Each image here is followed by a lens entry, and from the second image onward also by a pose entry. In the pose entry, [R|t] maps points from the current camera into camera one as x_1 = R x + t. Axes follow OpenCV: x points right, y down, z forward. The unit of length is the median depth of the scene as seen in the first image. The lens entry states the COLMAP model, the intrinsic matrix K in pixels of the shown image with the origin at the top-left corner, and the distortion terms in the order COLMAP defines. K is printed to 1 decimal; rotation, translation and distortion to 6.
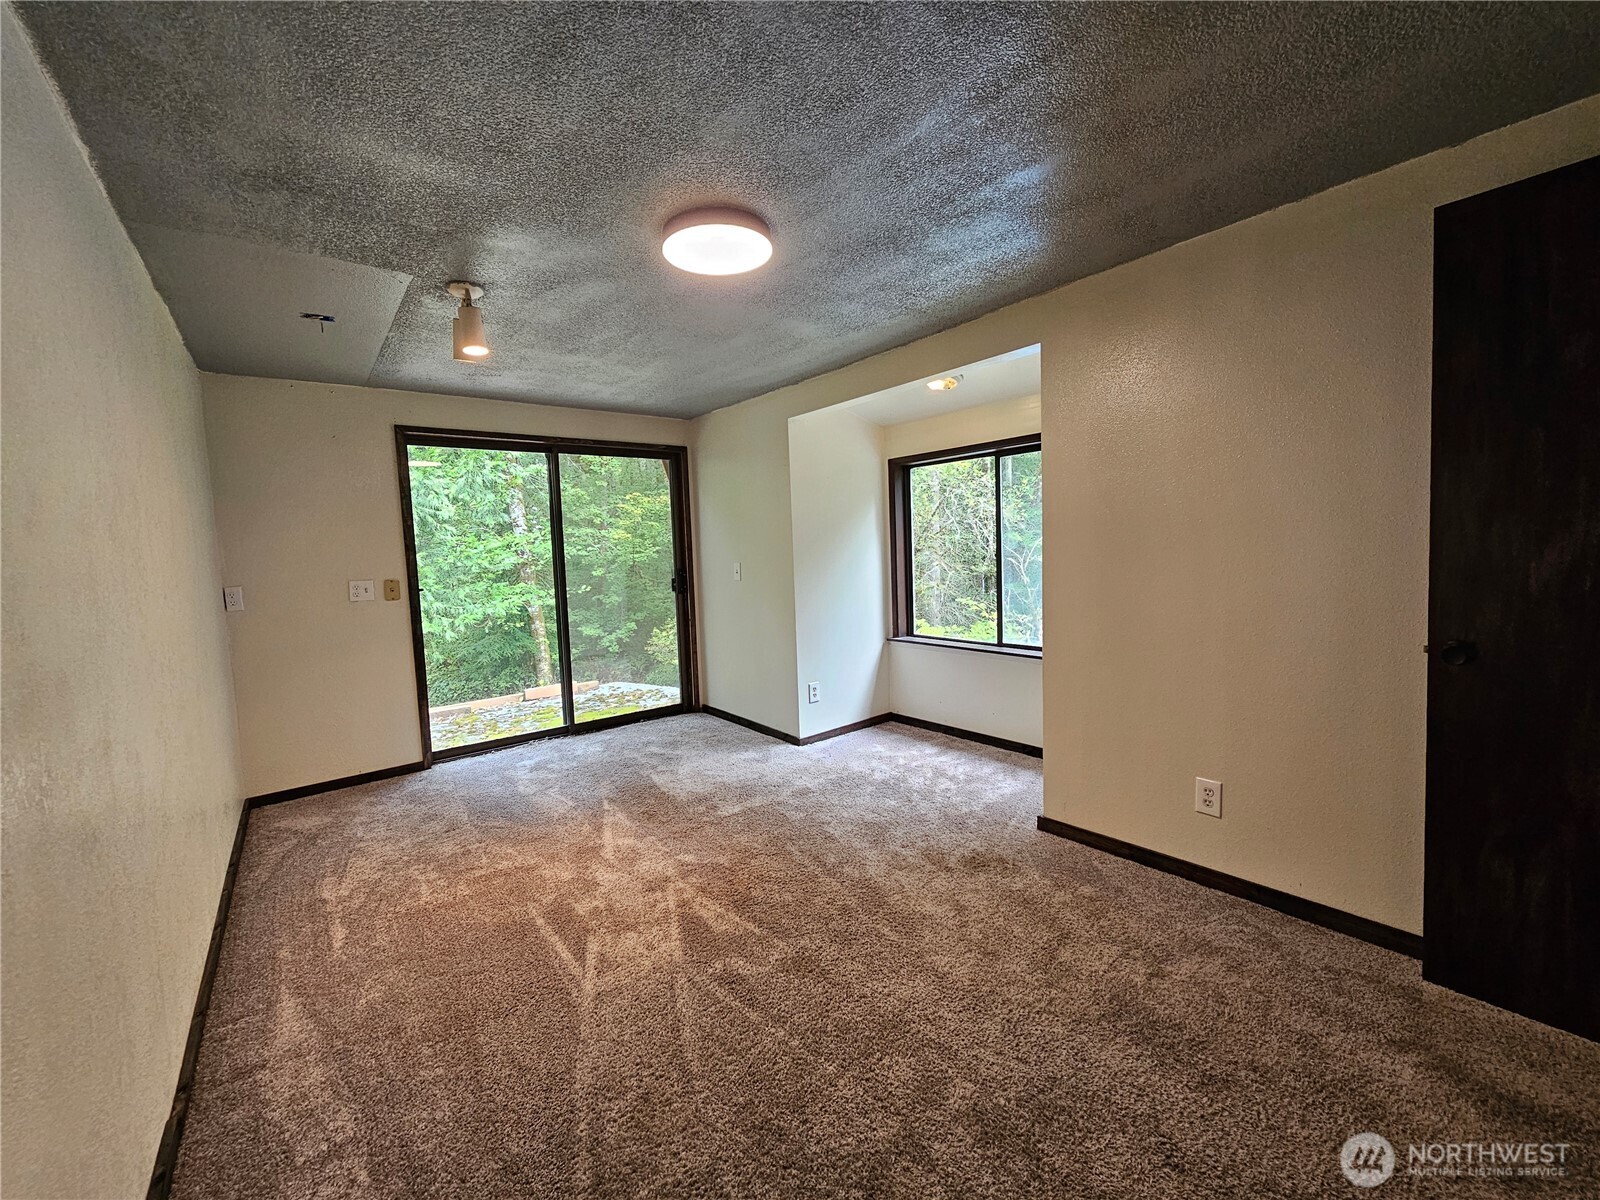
lens RADIAL K [[653.5, 0, 798.0], [0, 653.5, 595.9], [0, 0, 1]] dist [0.001659, -0.002137]
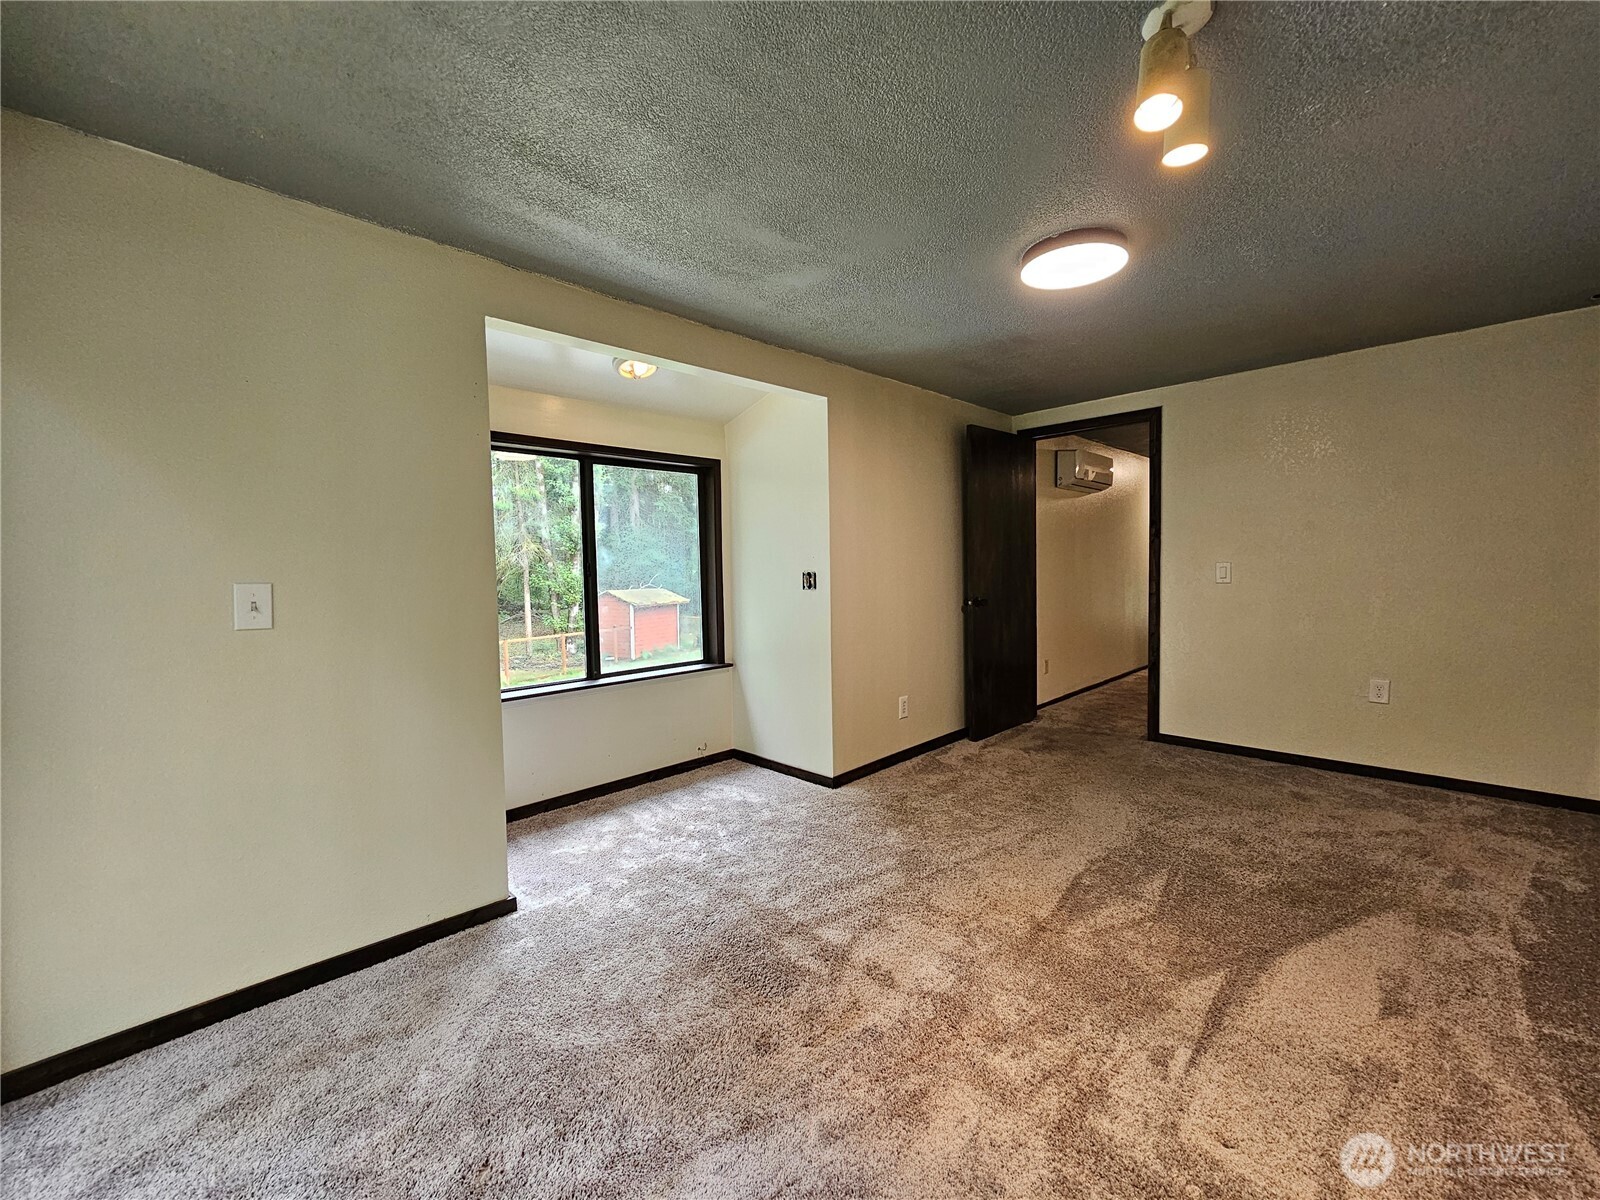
lens RADIAL K [[653.5, 0, 796.3], [0, 653.5, 604.7], [0, 0, 1]] dist [0.001659, -0.002137]
pose [[-0.111998, -0.018523, 0.993536, -0.648286], [0.099146, 0.994629, 0.029720, -0.023619], [-0.988750, 0.101833, -0.109560, 0.906895]]
